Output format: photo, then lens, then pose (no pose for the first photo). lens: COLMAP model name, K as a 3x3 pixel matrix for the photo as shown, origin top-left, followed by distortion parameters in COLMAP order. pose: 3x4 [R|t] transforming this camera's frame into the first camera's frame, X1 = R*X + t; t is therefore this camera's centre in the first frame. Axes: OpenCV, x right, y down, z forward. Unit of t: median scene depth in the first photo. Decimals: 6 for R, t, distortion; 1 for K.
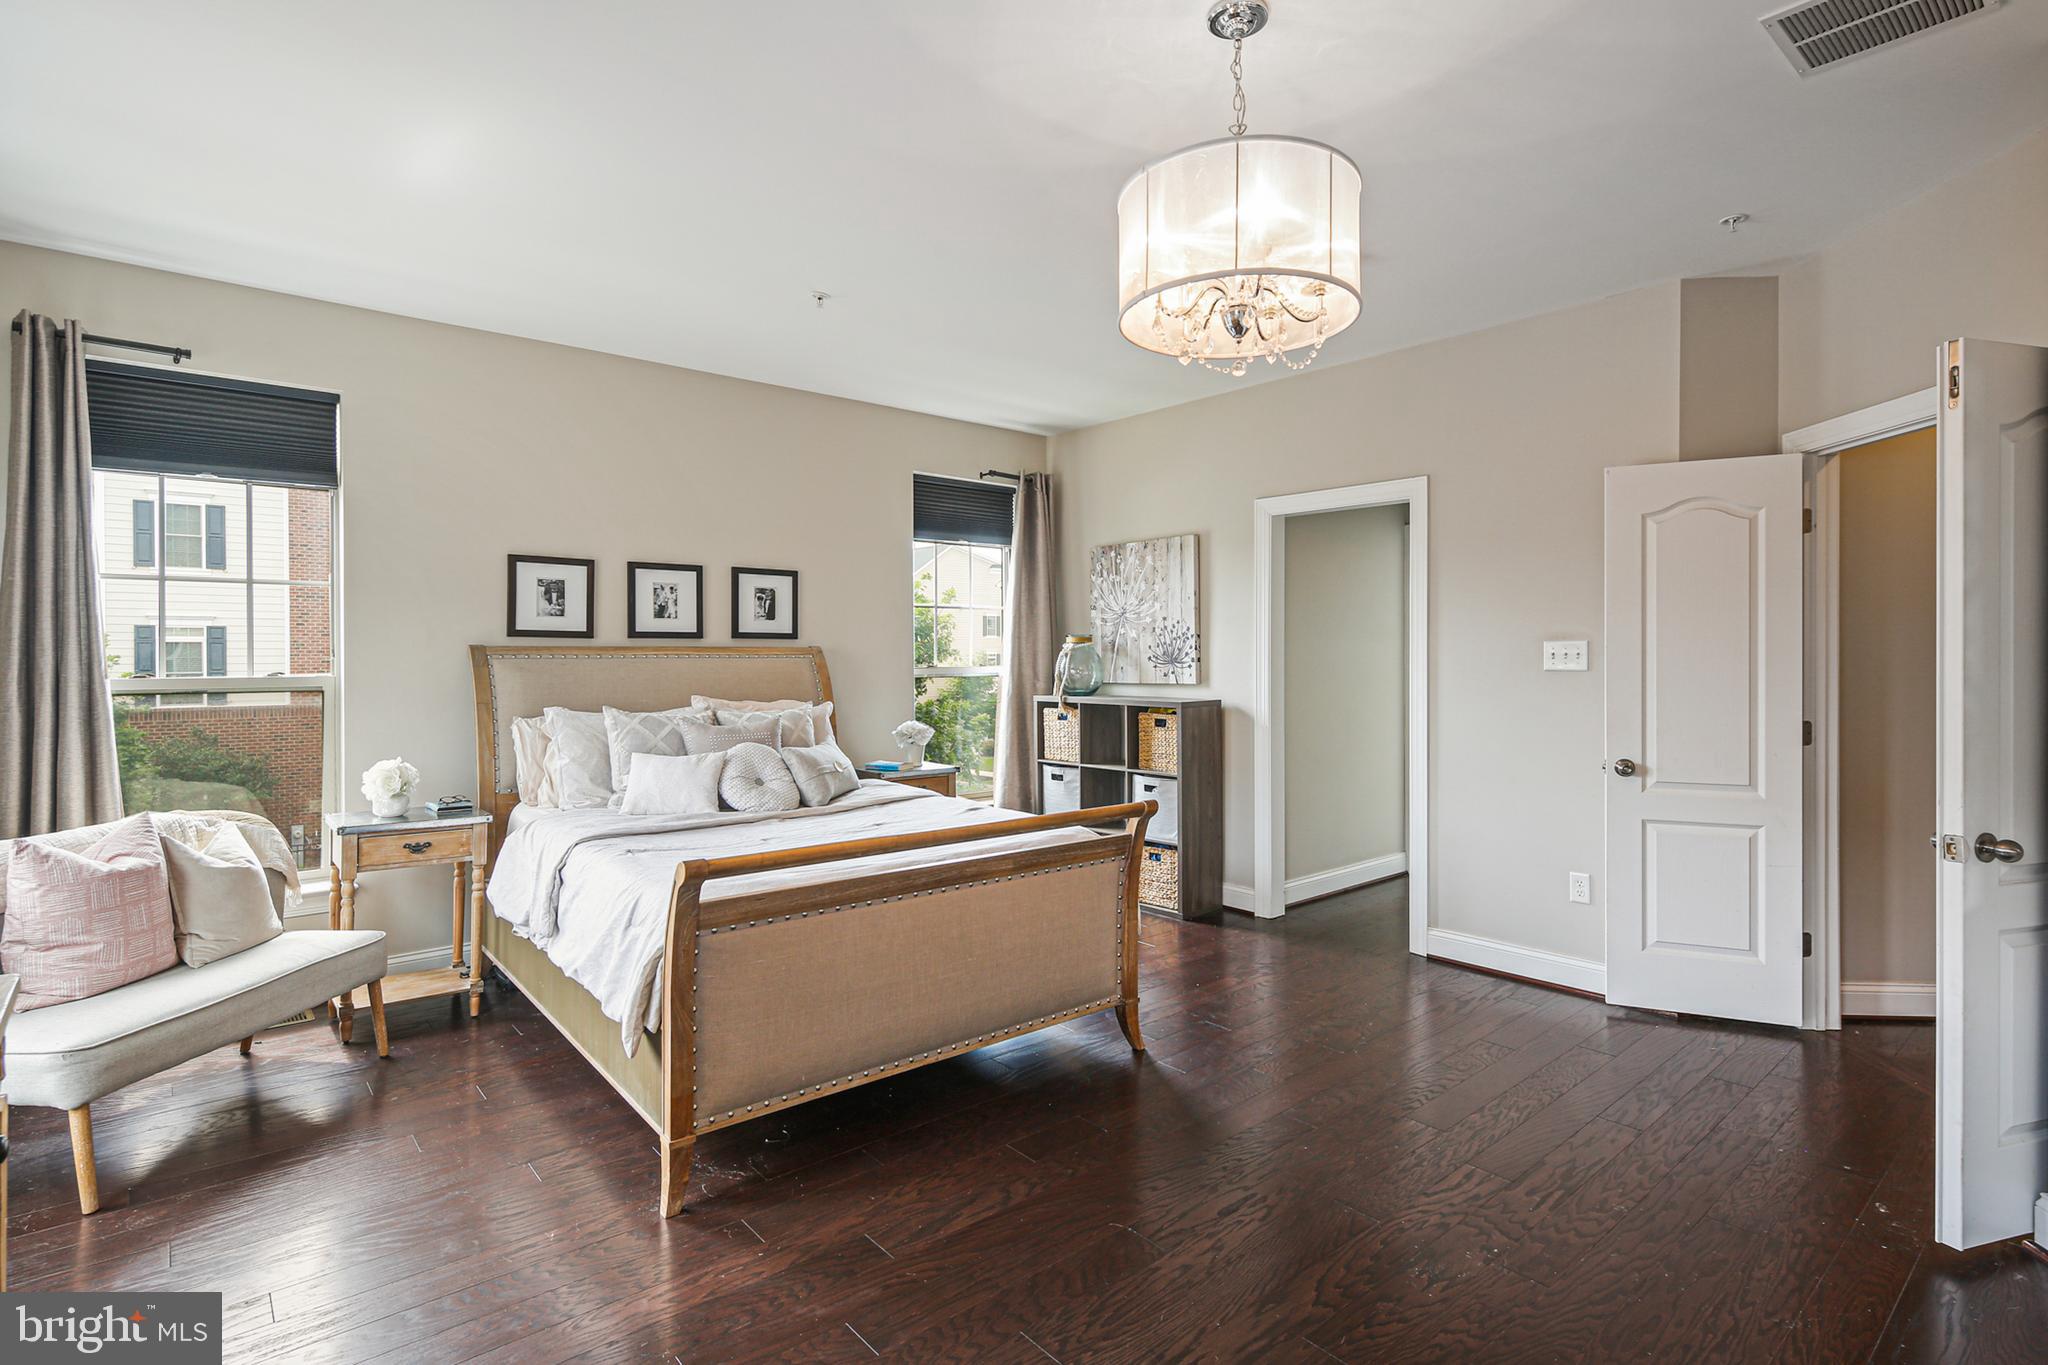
lens RADIAL K [[1004.2, 0, 1026.6], [0, 1004.2, 655.0], [0, 0, 1]] dist [-0.001551, -0.000155]
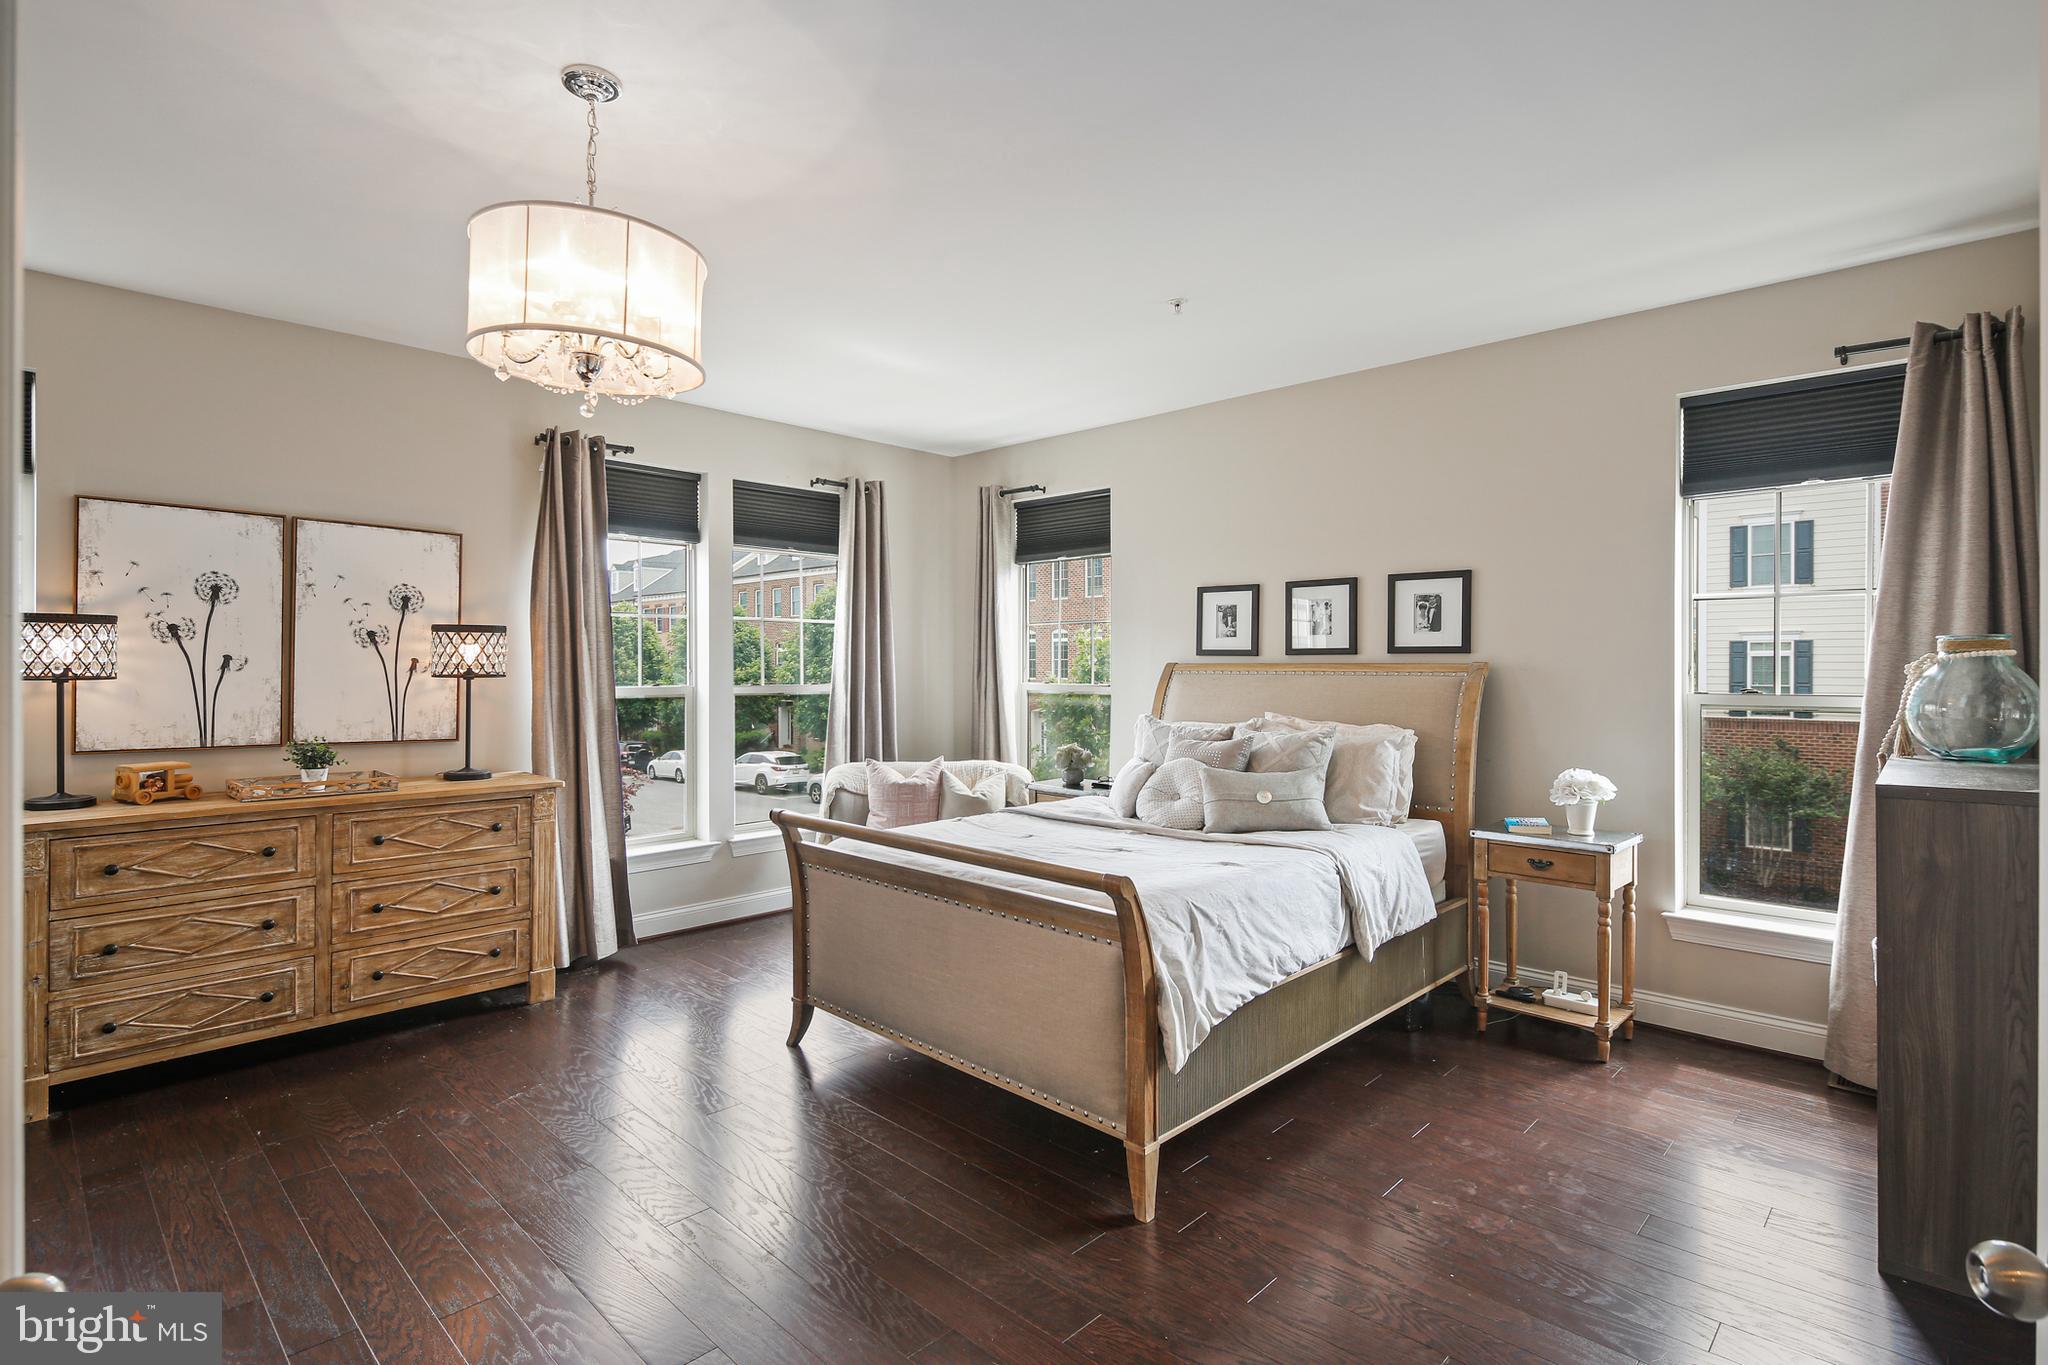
lens RADIAL K [[999.7, 0, 1016.8], [0, 999.7, 669.4], [0, 0, 1]] dist [-0.000975, -0.002336]
pose [[0.103052, 0.003772, -0.994669, 0.559932], [-0.002514, 0.999991, 0.003531, -0.004661], [0.994673, 0.002137, 0.103061, 0.563408]]
